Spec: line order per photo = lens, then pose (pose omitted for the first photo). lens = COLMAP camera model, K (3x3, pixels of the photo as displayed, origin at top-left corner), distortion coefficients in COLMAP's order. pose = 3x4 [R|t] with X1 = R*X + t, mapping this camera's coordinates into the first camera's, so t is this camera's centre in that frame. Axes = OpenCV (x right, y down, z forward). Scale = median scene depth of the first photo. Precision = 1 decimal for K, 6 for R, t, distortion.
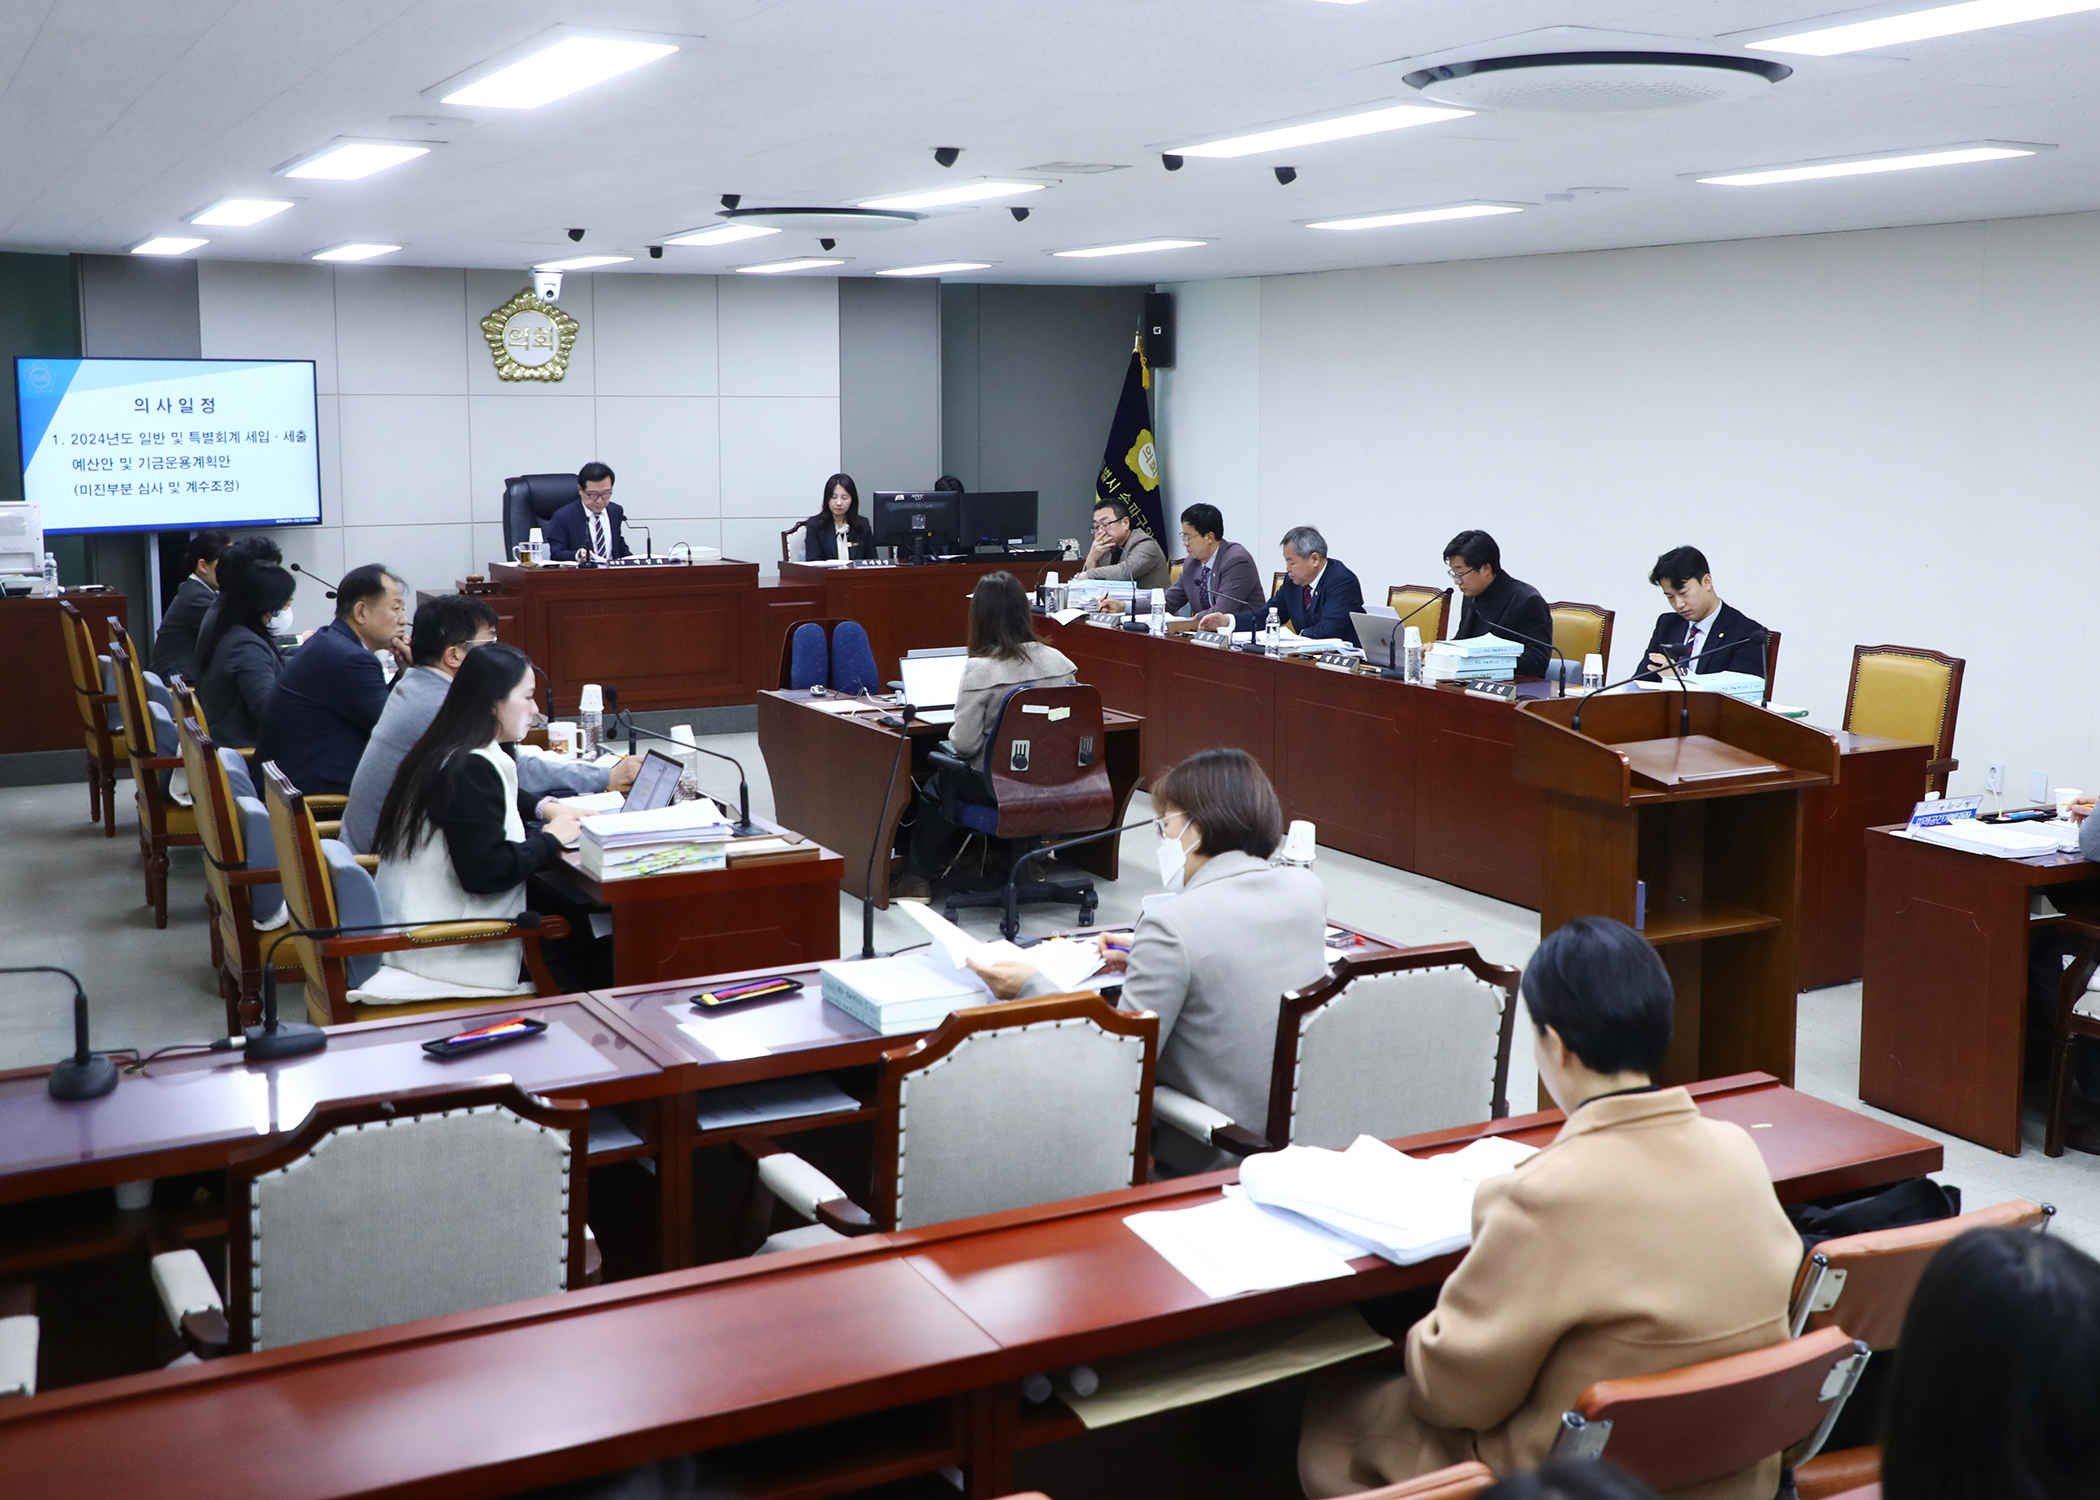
lens RADIAL K [[2162.3, 0, 1050.0], [0, 2162.3, 750.0], [0, 0, 1]] dist [0.005654, 0.017982]
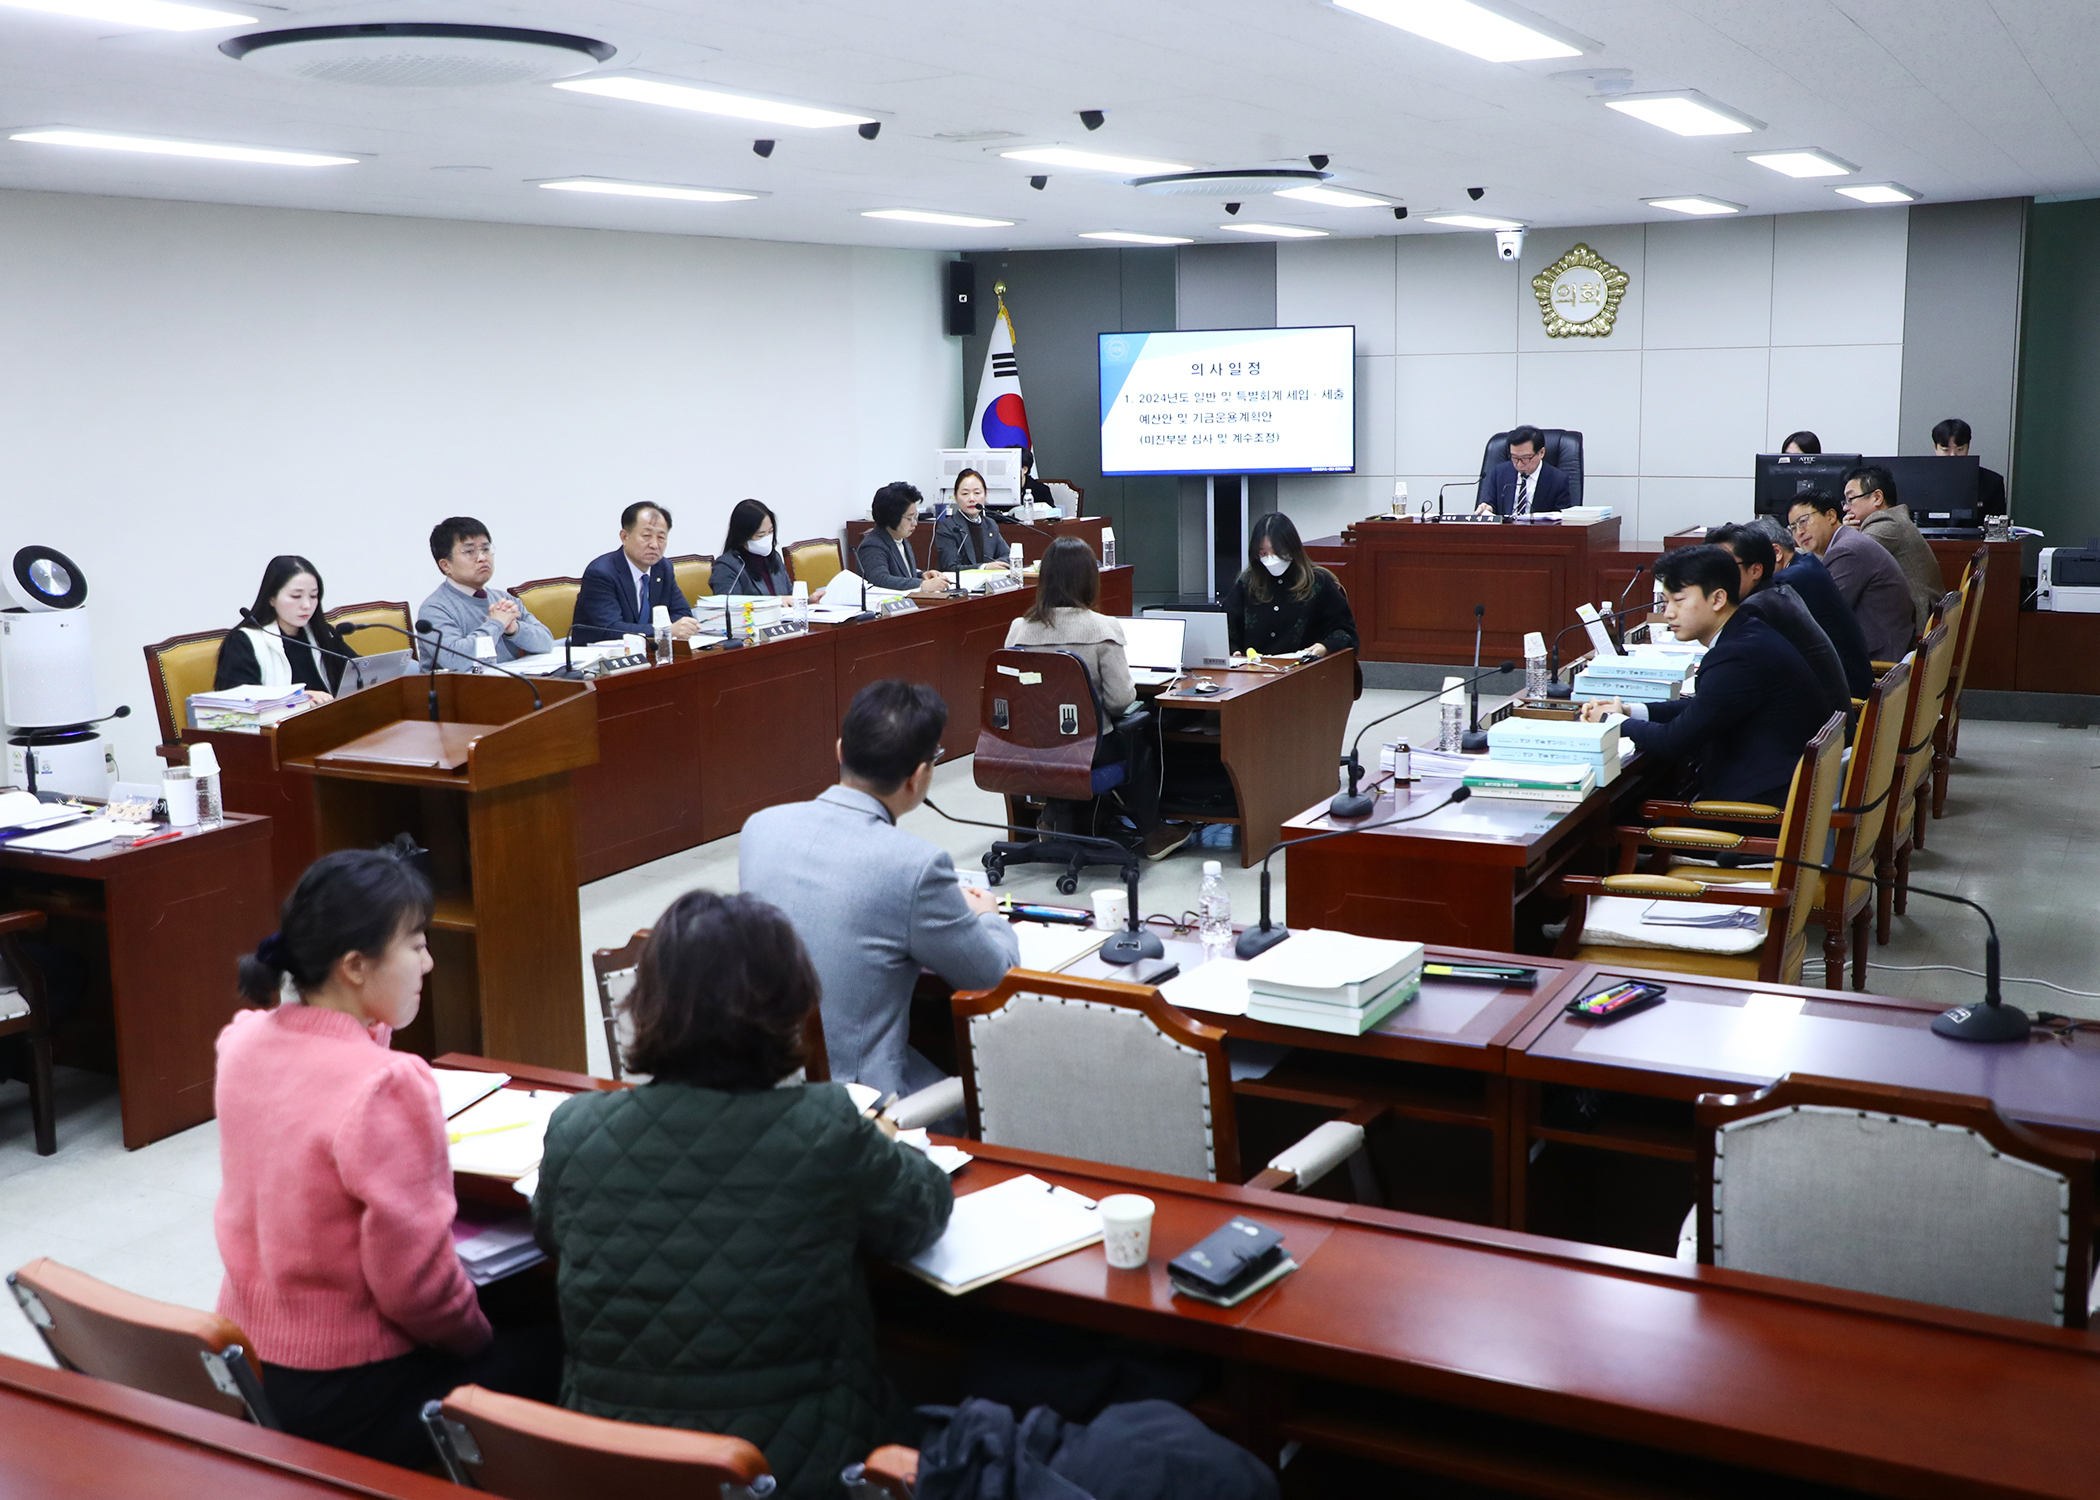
lens RADIAL K [[2149.2, 0, 1049.3], [0, 2149.2, 554.5], [0, 0, 1]] dist [0.054050, 0.034103]
pose [[0.554898, 0.057875, -0.829903, 0.504488], [-0.111958, 0.993697, -0.005561, -0.042110], [0.824351, 0.096000, 0.557880, 0.281439]]
